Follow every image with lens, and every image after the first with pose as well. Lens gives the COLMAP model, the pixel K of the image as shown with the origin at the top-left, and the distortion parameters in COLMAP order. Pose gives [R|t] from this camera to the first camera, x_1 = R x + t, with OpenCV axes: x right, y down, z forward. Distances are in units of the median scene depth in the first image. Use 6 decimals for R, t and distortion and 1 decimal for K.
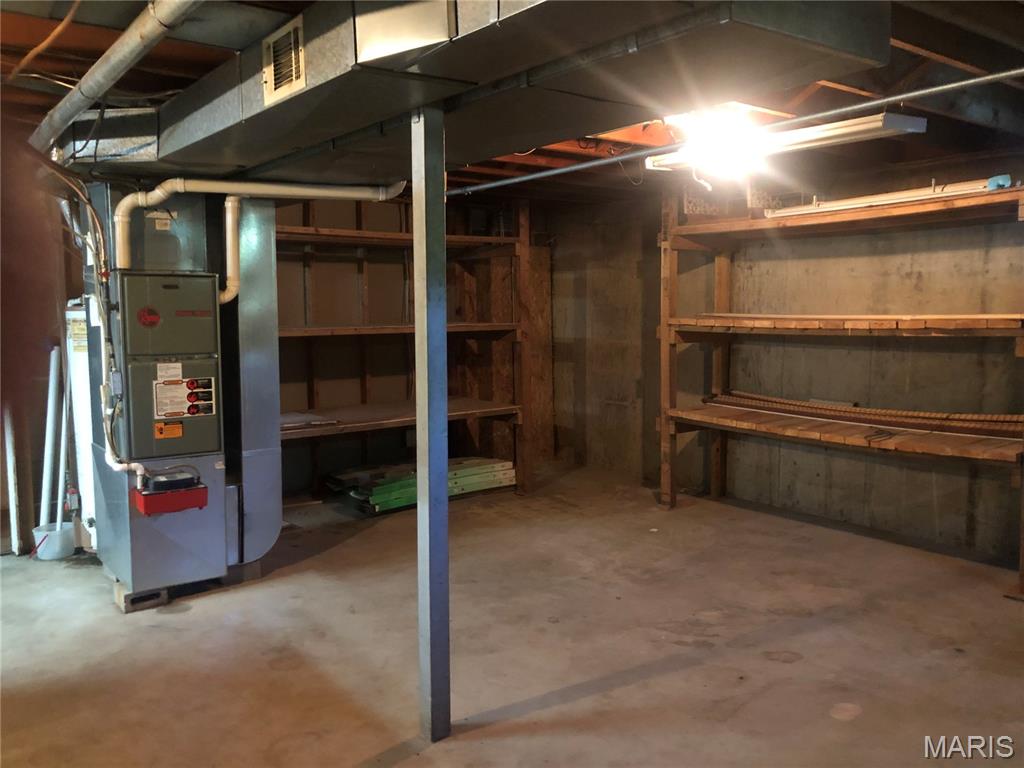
lens RADIAL K [[895.0, 0, 512.0], [0, 895.0, 384.0], [0, 0, 1]] dist [0.000454, -0.001555]
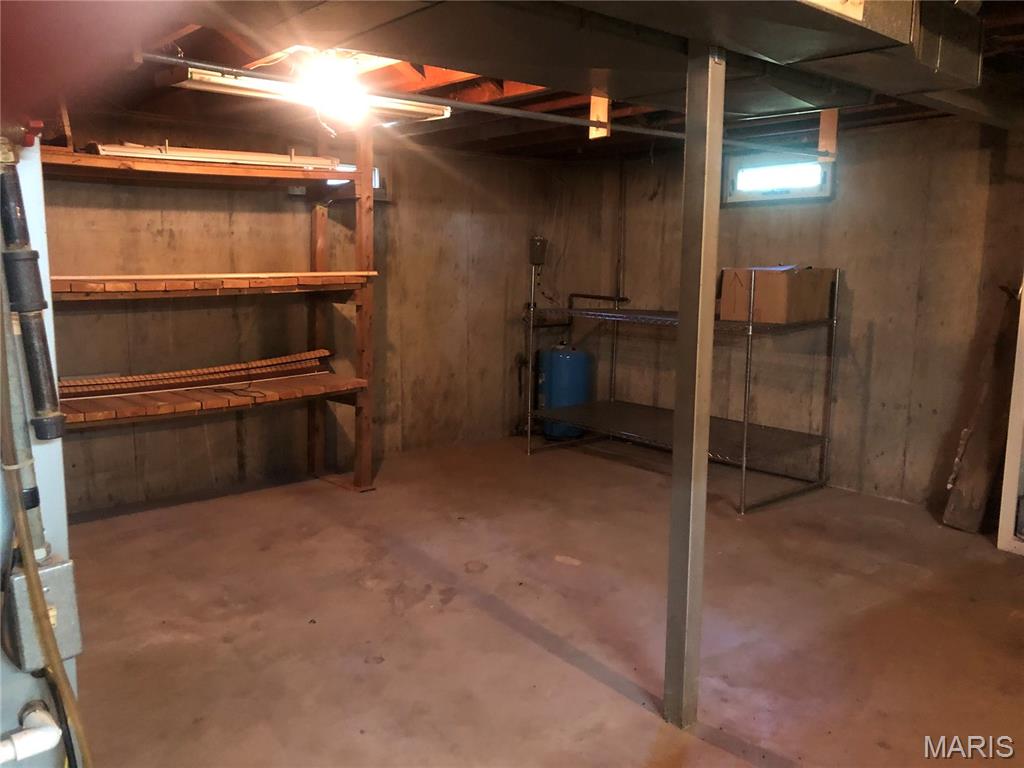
lens RADIAL K [[838.4, 0, 524.0], [0, 838.4, 383.6], [0, 0, 1]] dist [0.013693, -0.001652]
pose [[-0.107772, -0.141576, 0.984043, -0.565379], [0.085856, 0.984785, 0.151086, -0.069130], [-0.990461, 0.100769, -0.093977, 0.766788]]
